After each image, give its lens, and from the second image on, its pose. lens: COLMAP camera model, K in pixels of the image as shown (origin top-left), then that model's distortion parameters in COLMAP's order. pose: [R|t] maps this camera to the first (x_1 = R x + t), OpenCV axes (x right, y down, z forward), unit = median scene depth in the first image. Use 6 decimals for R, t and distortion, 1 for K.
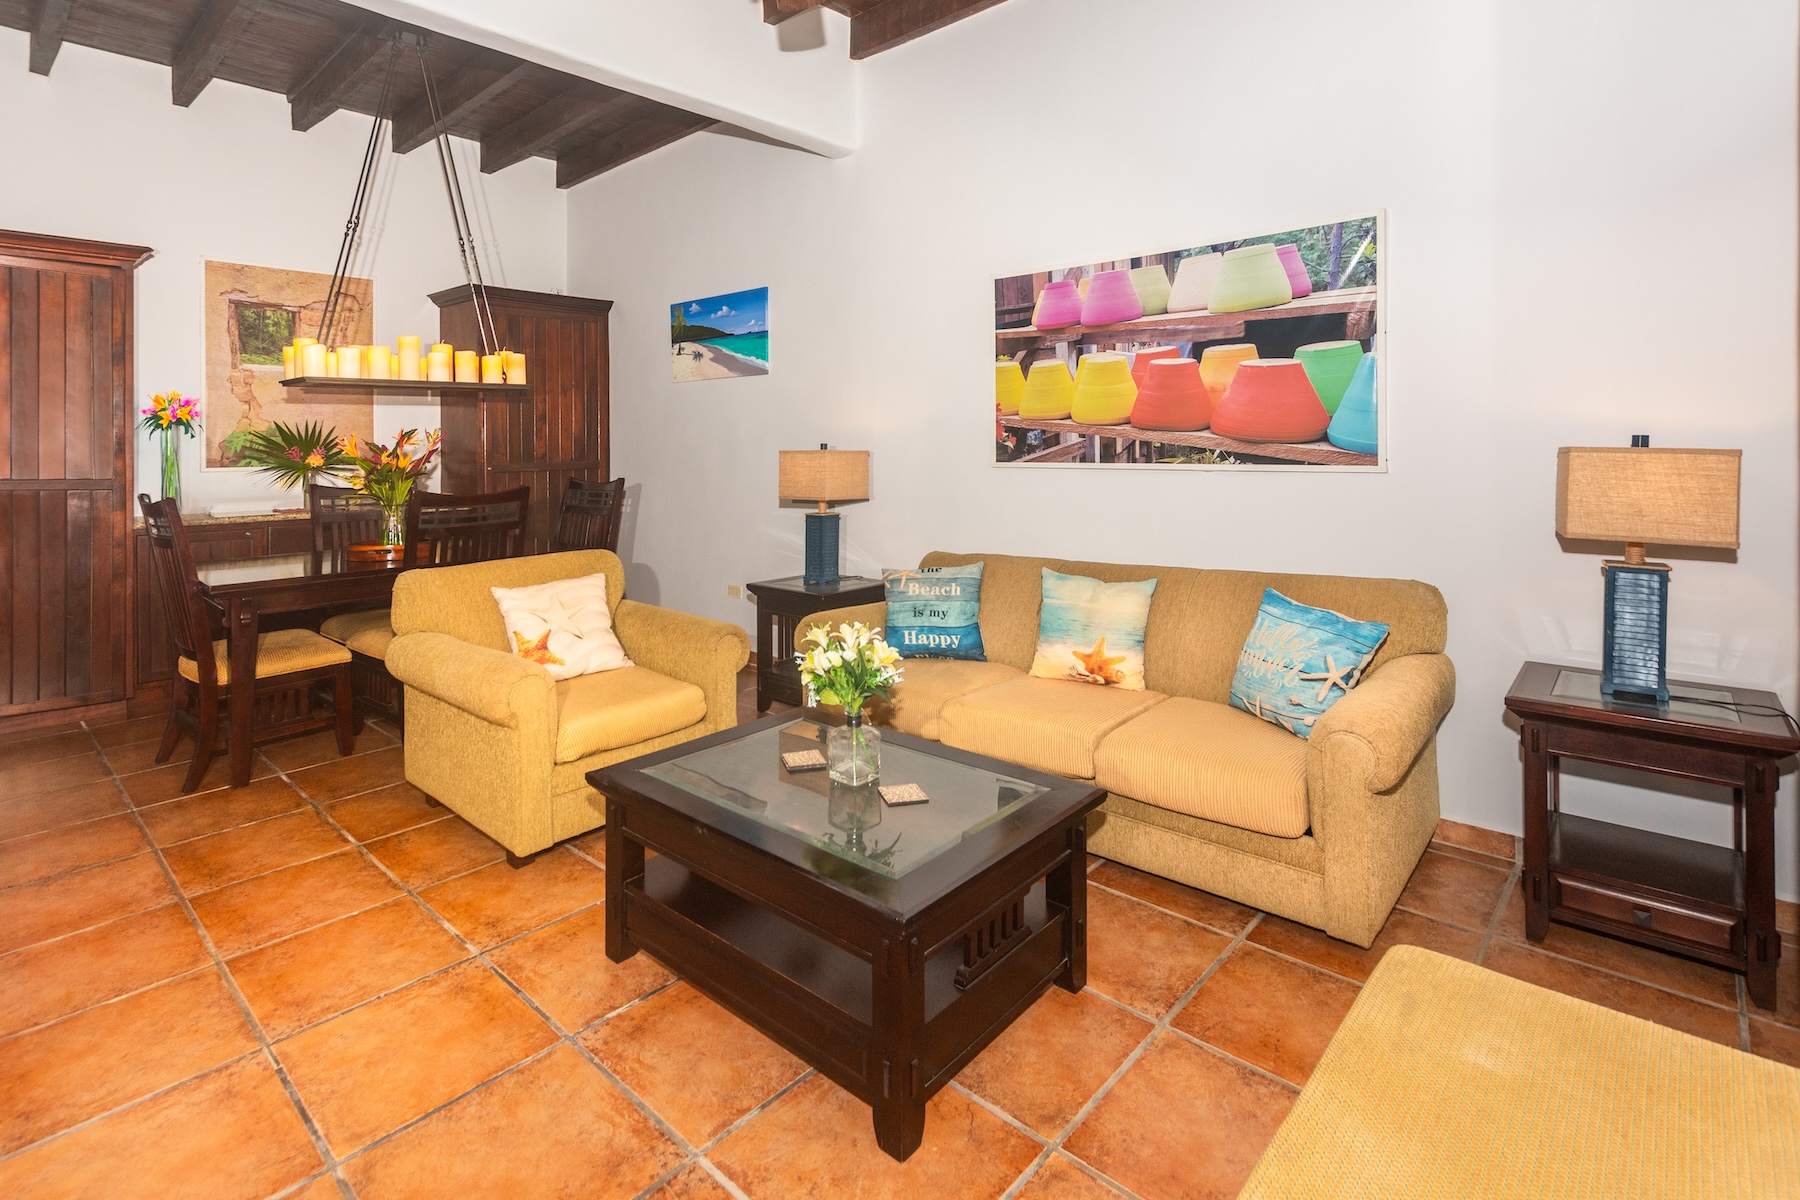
lens RADIAL K [[869.7, 0, 860.8], [0, 869.7, 468.6], [0, 0, 1]] dist [0.006206, -0.000248]
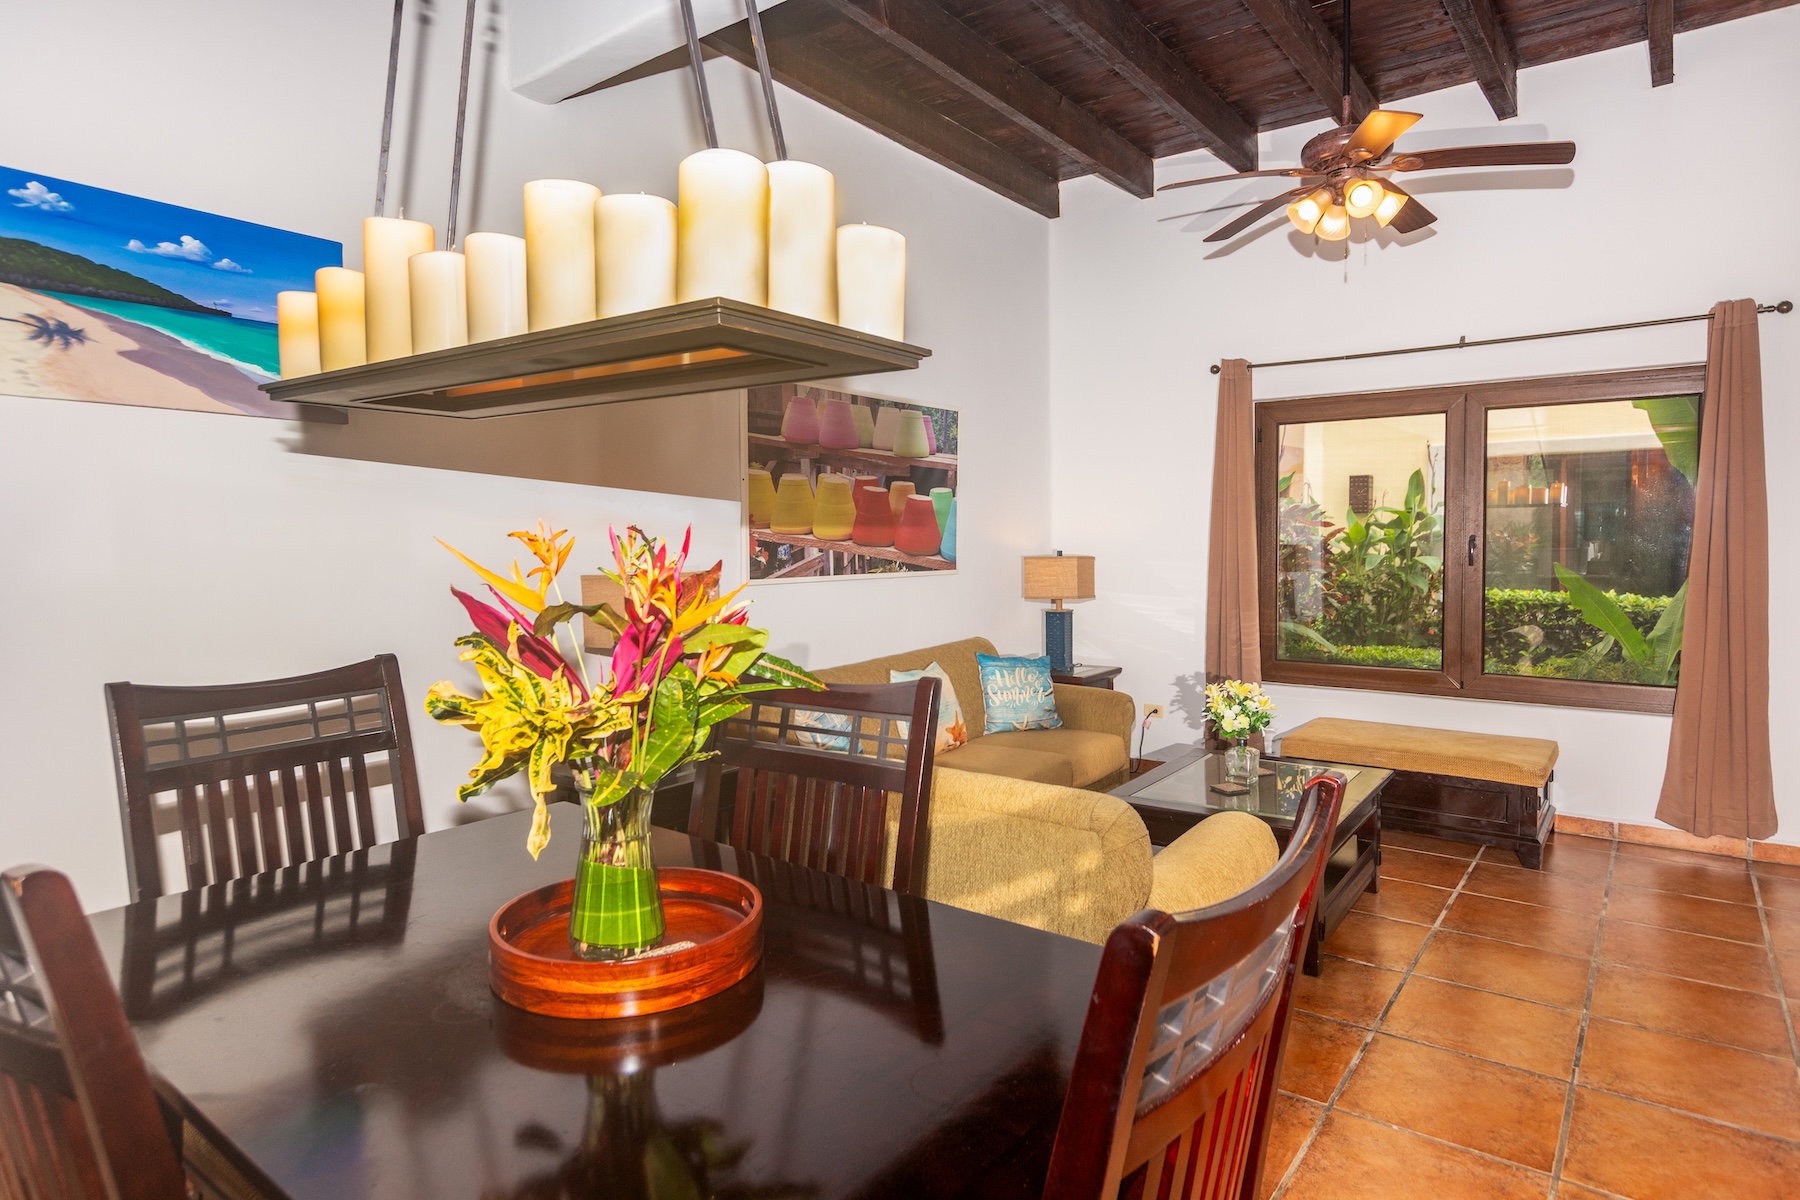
lens RADIAL K [[1033.7, 0, 905.4], [0, 1033.7, 593.1], [0, 0, 1]] dist [0.000880, 0.002332]
pose [[-0.121505, -0.030096, 0.992134, -1.033908], [0.049819, 0.998096, 0.036378, -0.027557], [-0.991340, 0.053847, -0.119774, 1.090331]]
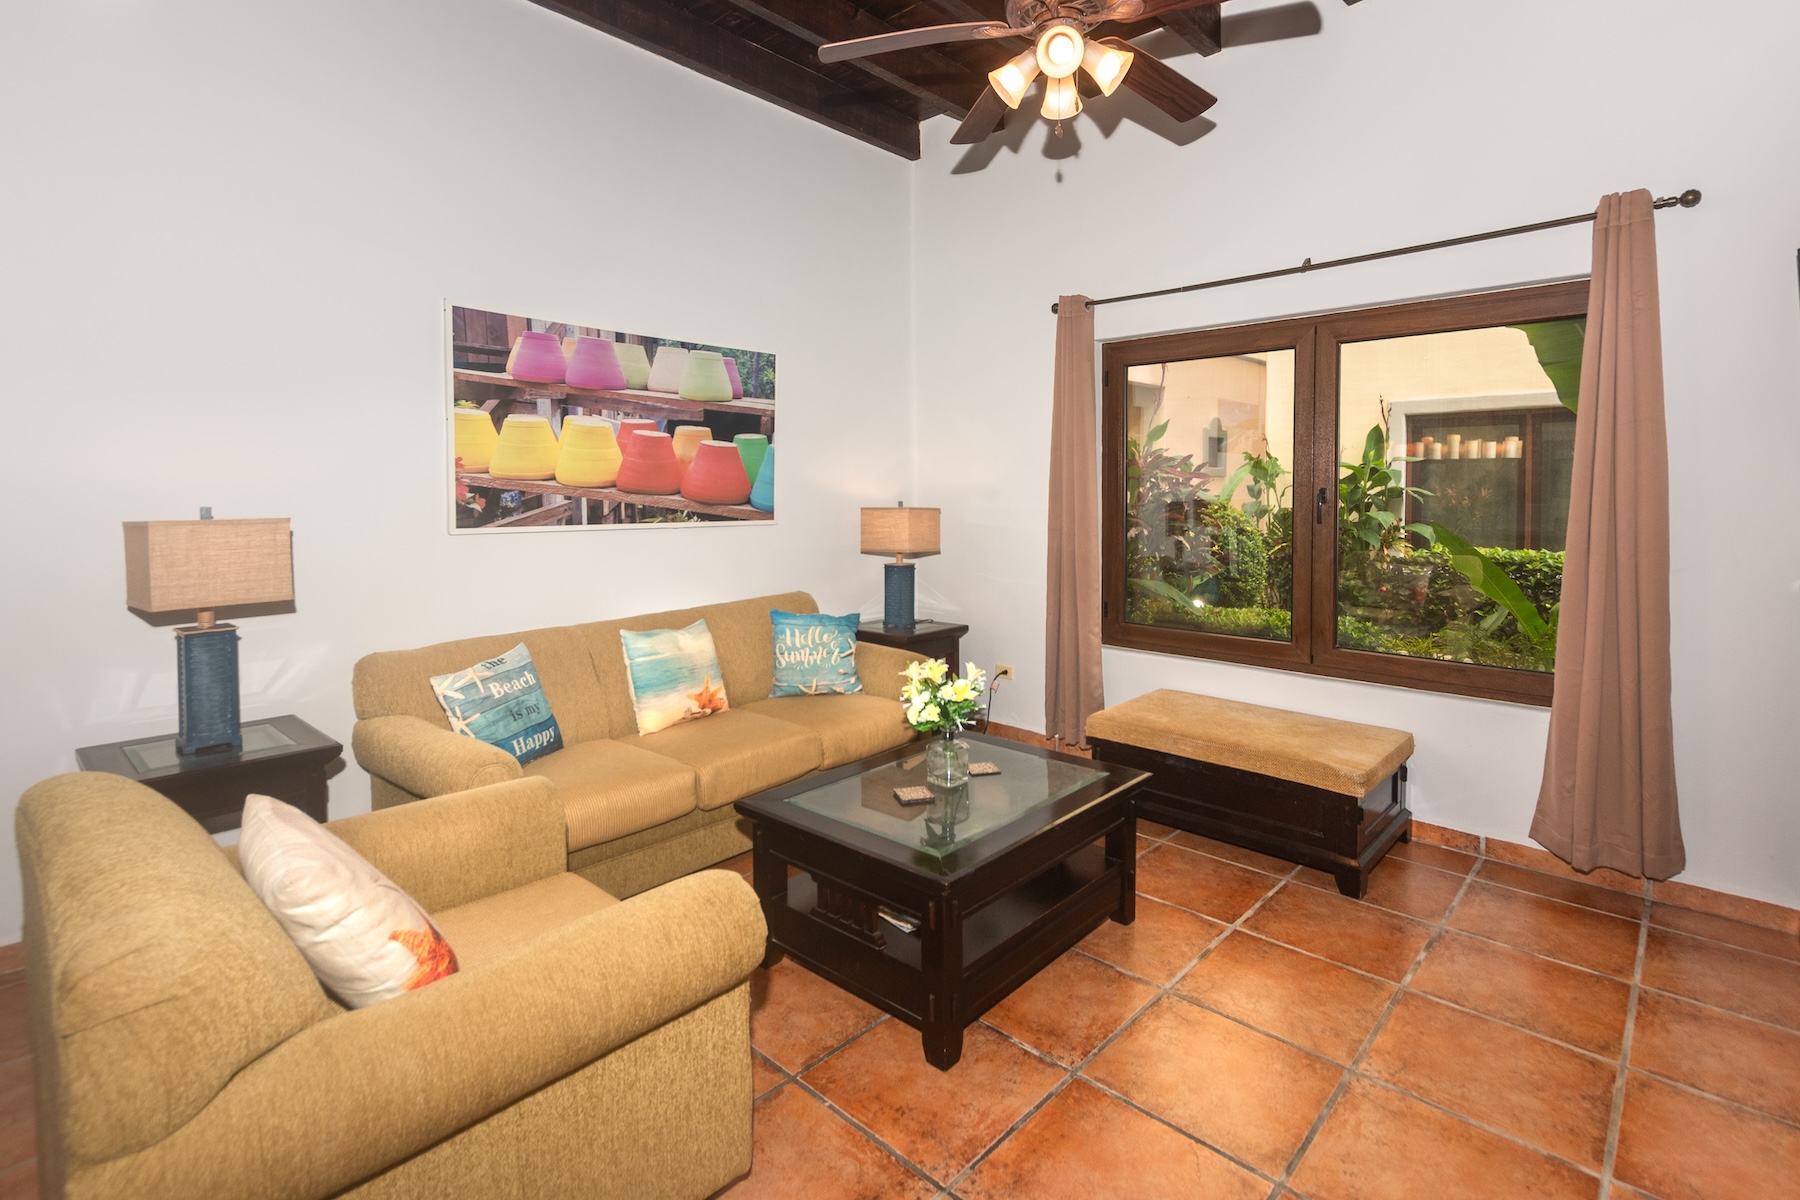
lens RADIAL K [[869.7, 0, 893.6], [0, 869.7, 525.8], [0, 0, 1]] dist [0.006206, -0.000248]
pose [[-0.008662, -0.018526, 0.999791, -0.753815], [0.038452, 0.999083, 0.018846, -0.011075], [-0.999223, 0.038607, -0.007942, 0.667441]]
